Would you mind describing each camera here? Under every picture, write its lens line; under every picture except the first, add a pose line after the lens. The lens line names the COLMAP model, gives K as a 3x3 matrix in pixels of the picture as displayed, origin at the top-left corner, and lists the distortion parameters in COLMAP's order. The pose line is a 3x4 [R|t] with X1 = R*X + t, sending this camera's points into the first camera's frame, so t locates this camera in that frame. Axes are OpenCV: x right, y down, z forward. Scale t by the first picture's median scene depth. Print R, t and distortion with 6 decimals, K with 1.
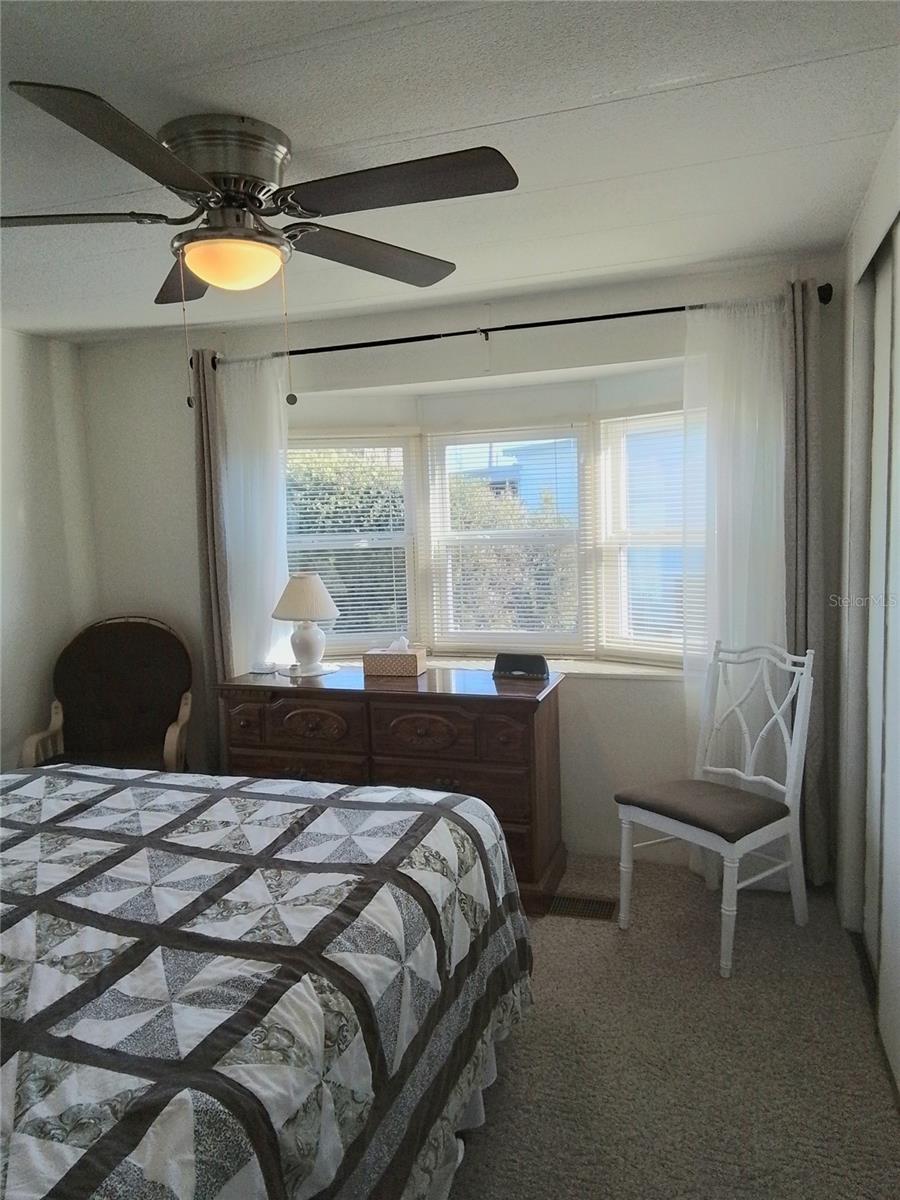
lens RADIAL K [[864.1, 0, 454.0], [0, 864.1, 598.6], [0, 0, 1]] dist [0.083215, -0.086900]
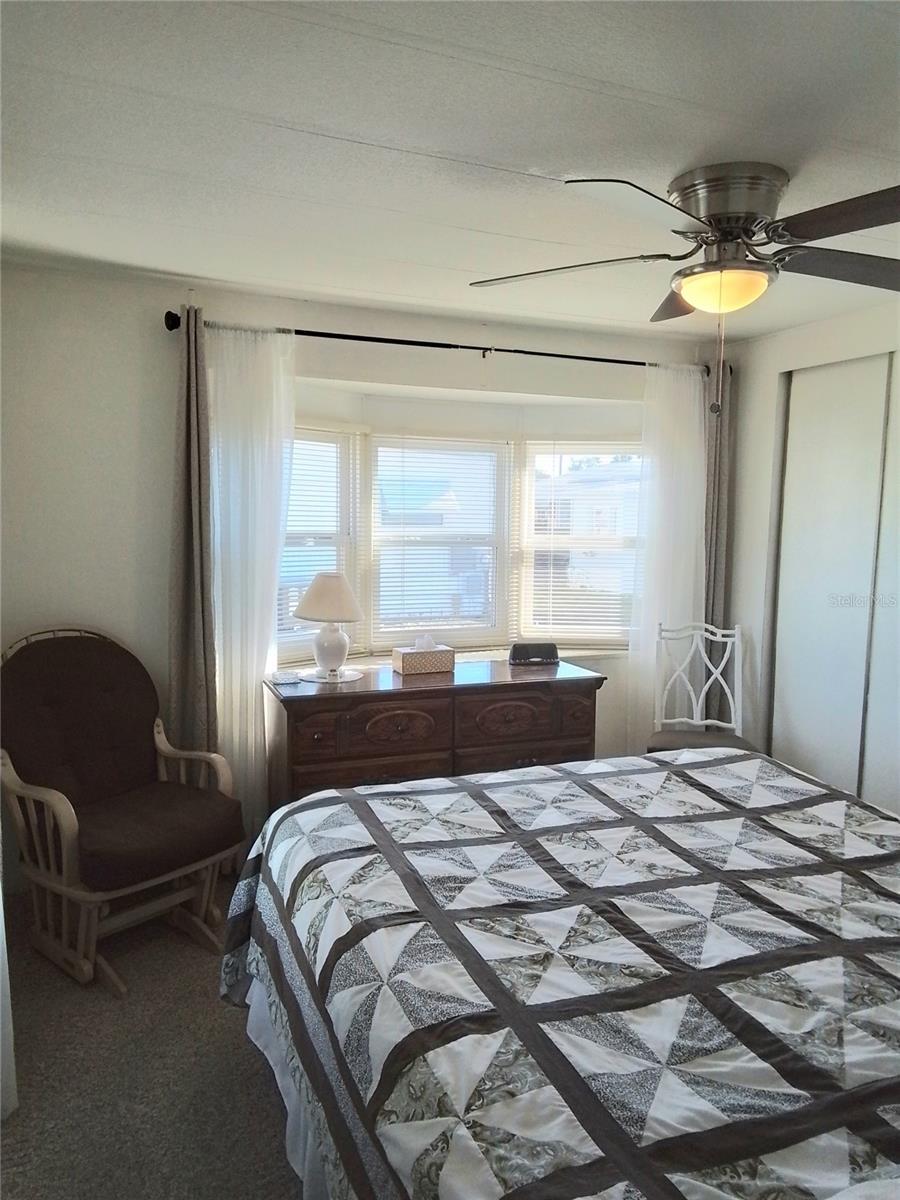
lens RADIAL K [[864.1, 0, 450.7], [0, 864.1, 601.6], [0, 0, 1]] dist [0.083215, -0.086900]
pose [[0.736356, -0.021198, 0.676262, -0.823570], [0.028725, 0.999587, 0.000055, 0.007397], [-0.675984, 0.019385, 0.736661, 0.261453]]
